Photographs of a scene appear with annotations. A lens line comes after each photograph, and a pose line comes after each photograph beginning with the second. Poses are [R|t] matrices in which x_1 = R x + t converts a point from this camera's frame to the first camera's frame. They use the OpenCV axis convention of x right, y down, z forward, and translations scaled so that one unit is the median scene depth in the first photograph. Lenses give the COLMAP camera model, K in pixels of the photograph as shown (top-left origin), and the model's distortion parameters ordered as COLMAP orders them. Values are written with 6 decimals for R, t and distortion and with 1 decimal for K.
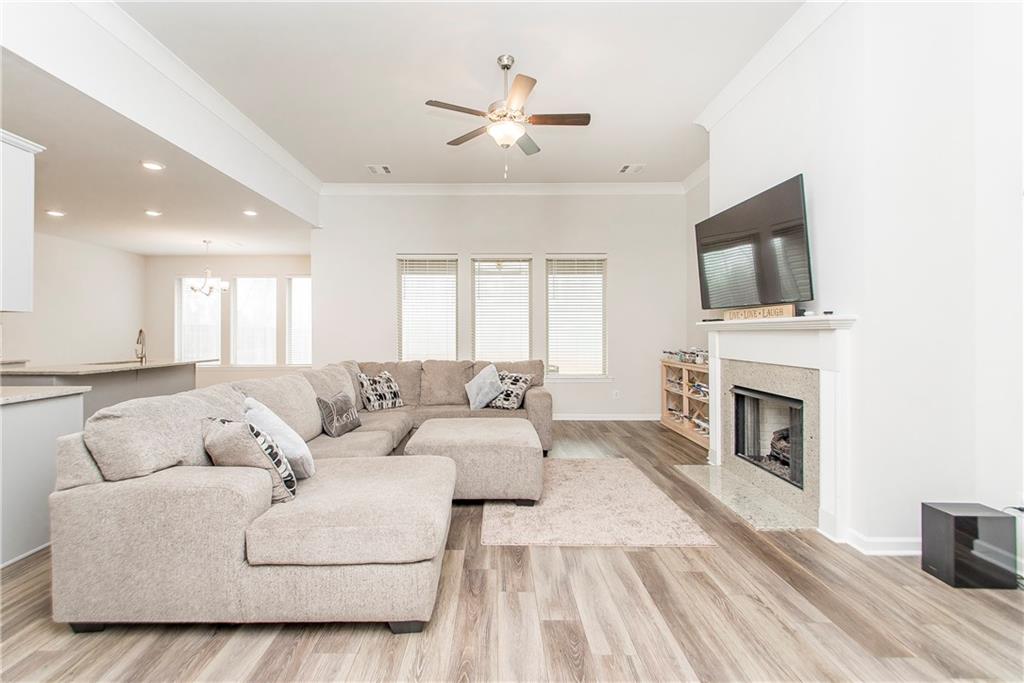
lens RADIAL K [[465.4, 0, 512.0], [0, 465.4, 341.5], [0, 0, 1]] dist [0.015738, -0.000284]
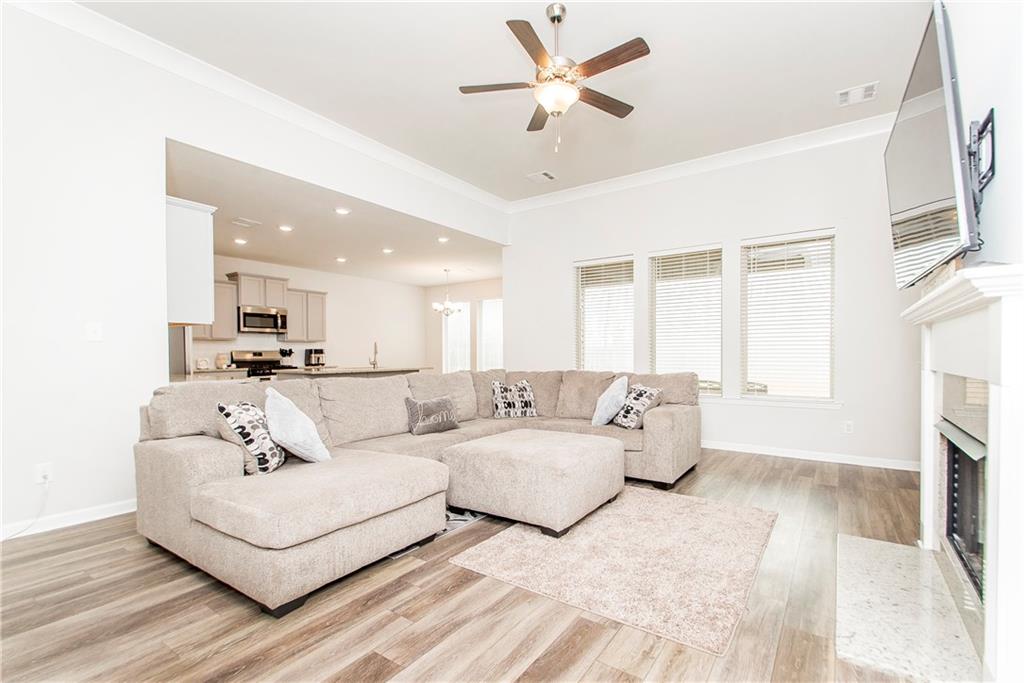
lens RADIAL K [[475.0, 0, 512.6], [0, 475.0, 368.1], [0, 0, 1]] dist [0.012949, -0.000260]
pose [[0.824551, 0.015458, -0.565576, 0.306844], [-0.006217, 0.999814, 0.018263, 0.021690], [0.565753, -0.011542, 0.824494, 0.169574]]
